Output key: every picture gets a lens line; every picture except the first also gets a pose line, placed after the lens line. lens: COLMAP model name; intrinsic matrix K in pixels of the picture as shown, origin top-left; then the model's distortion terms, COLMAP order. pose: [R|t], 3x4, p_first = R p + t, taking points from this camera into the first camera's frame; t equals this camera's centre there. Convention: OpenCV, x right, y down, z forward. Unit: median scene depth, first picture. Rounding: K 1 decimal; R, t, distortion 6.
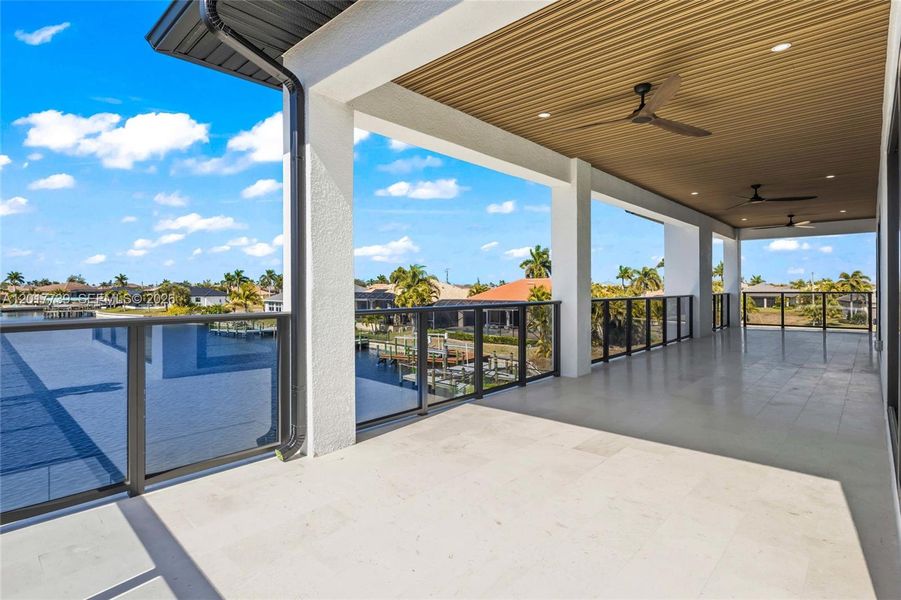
lens RADIAL K [[449.3, 0, 452.6], [0, 449.3, 294.2], [0, 0, 1]] dist [-0.001495, -0.000283]
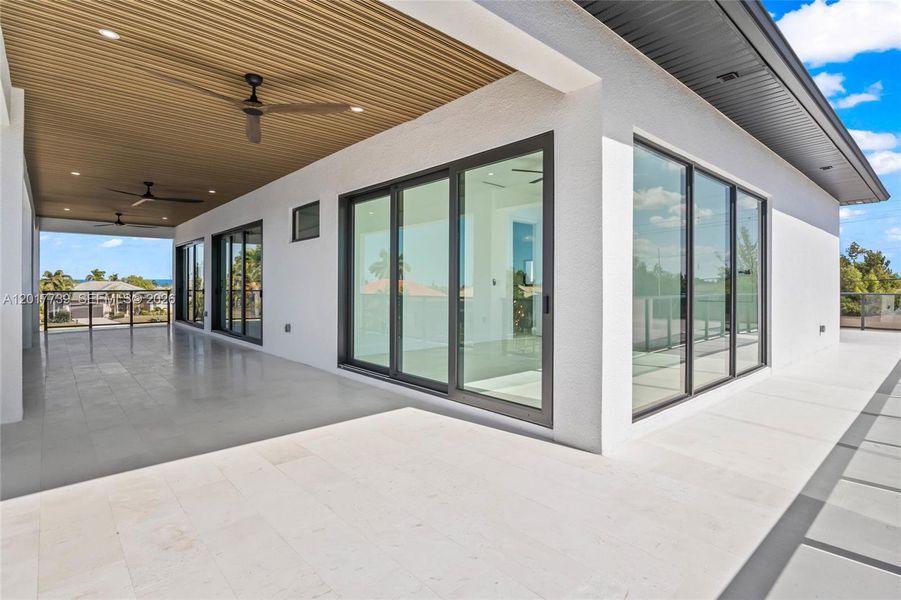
lens RADIAL K [[450.4, 0, 450.4], [0, 450.4, 286.6], [0, 0, 1]] dist [0.002518, 0.000532]
pose [[0.095358, 0.002424, 0.995440, -0.165116], [0.011806, 0.999924, -0.003566, -0.000734], [-0.995373, 0.012092, 0.095322, 0.158811]]
